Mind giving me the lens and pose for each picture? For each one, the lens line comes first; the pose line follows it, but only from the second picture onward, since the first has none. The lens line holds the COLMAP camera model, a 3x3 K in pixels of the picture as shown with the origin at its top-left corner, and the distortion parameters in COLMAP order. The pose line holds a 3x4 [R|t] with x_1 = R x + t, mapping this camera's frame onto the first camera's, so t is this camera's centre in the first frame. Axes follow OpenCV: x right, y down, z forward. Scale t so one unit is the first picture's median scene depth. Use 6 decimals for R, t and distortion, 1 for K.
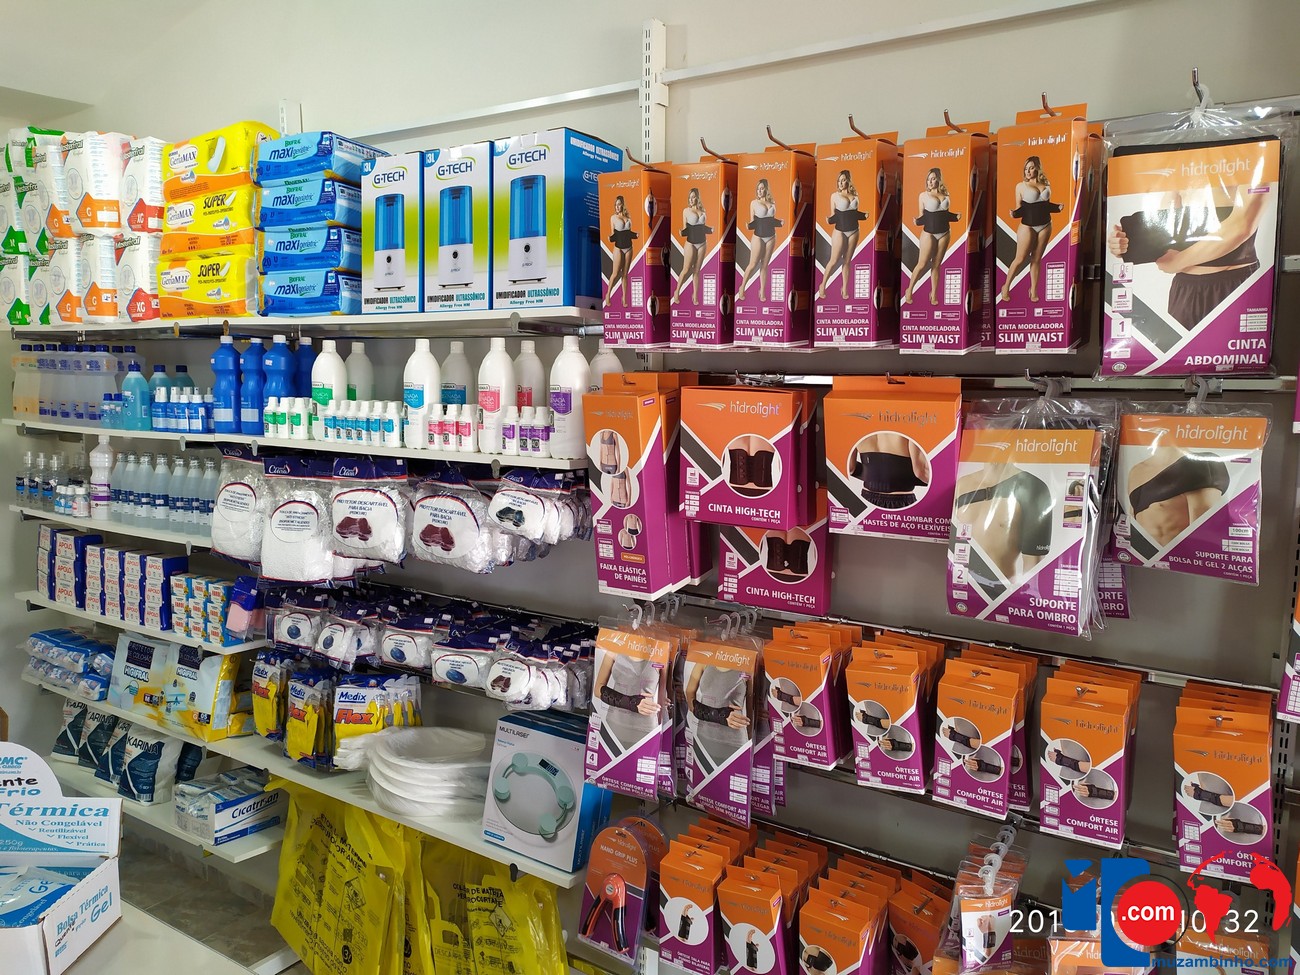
lens RADIAL K [[970.2, 0, 653.8], [0, 970.2, 488.9], [0, 0, 1]] dist [0.060100, -0.056592]
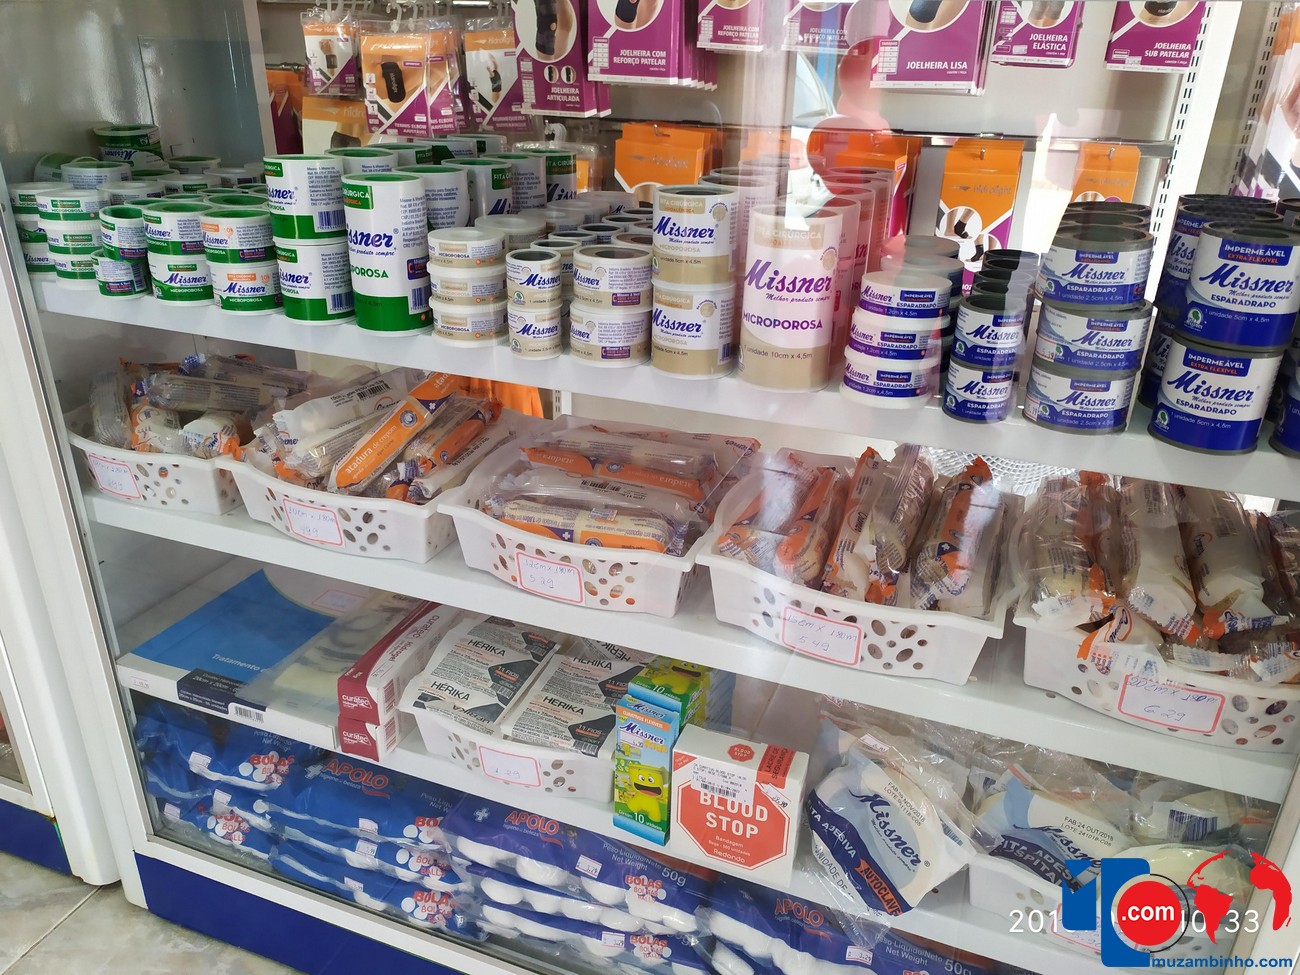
lens RADIAL K [[970.2, 0, 648.5], [0, 970.2, 488.2], [0, 0, 1]] dist [0.060100, -0.056592]
pose [[0.975883, -0.070932, 0.206446, 0.336978], [0.006862, 0.955234, 0.295770, 0.469166], [-0.218184, -0.287221, 0.932684, -0.316205]]
